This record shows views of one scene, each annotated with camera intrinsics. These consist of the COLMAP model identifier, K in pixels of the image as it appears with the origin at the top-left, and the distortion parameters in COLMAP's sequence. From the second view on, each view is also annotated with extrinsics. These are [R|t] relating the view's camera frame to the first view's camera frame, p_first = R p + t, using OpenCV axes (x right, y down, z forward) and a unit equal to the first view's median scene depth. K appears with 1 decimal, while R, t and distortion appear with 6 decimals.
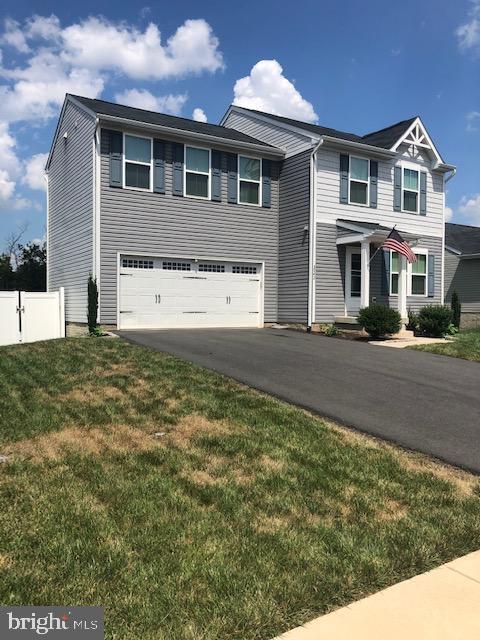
lens RADIAL K [[528.1, 0, 240.0], [0, 528.1, 320.0], [0, 0, 1]] dist [0.017934, -0.011052]
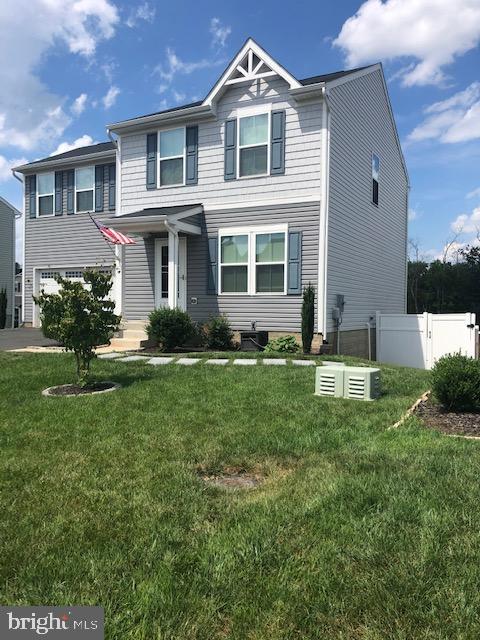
lens RADIAL K [[528.1, 0, 240.0], [0, 528.1, 320.0], [0, 0, 1]] dist [0.017934, -0.011052]
pose [[0.507668, 0.017018, -0.861385, 1.005550], [-0.022548, 0.999725, 0.006462, -0.016711], [0.861258, 0.016142, 0.507912, 0.682388]]
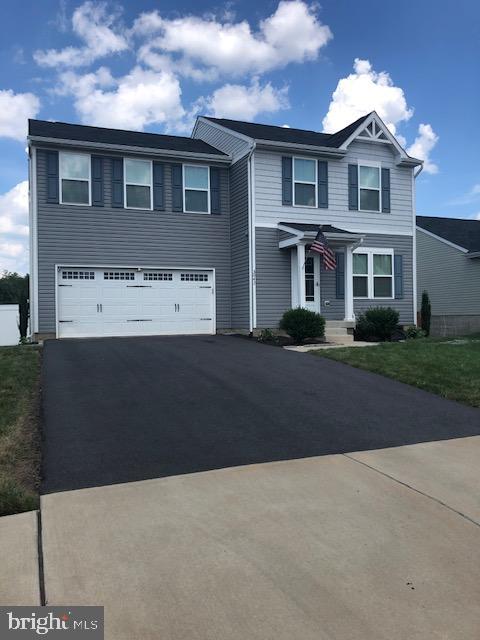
lens RADIAL K [[536.2, 0, 240.0], [0, 536.2, 320.0], [0, 0, 1]] dist [0.024088, 0.006197]
pose [[0.986732, -0.021072, -0.160983, 0.262956], [0.018699, 0.999693, -0.016246, 0.005206], [0.161276, 0.013020, 0.986823, 0.005460]]
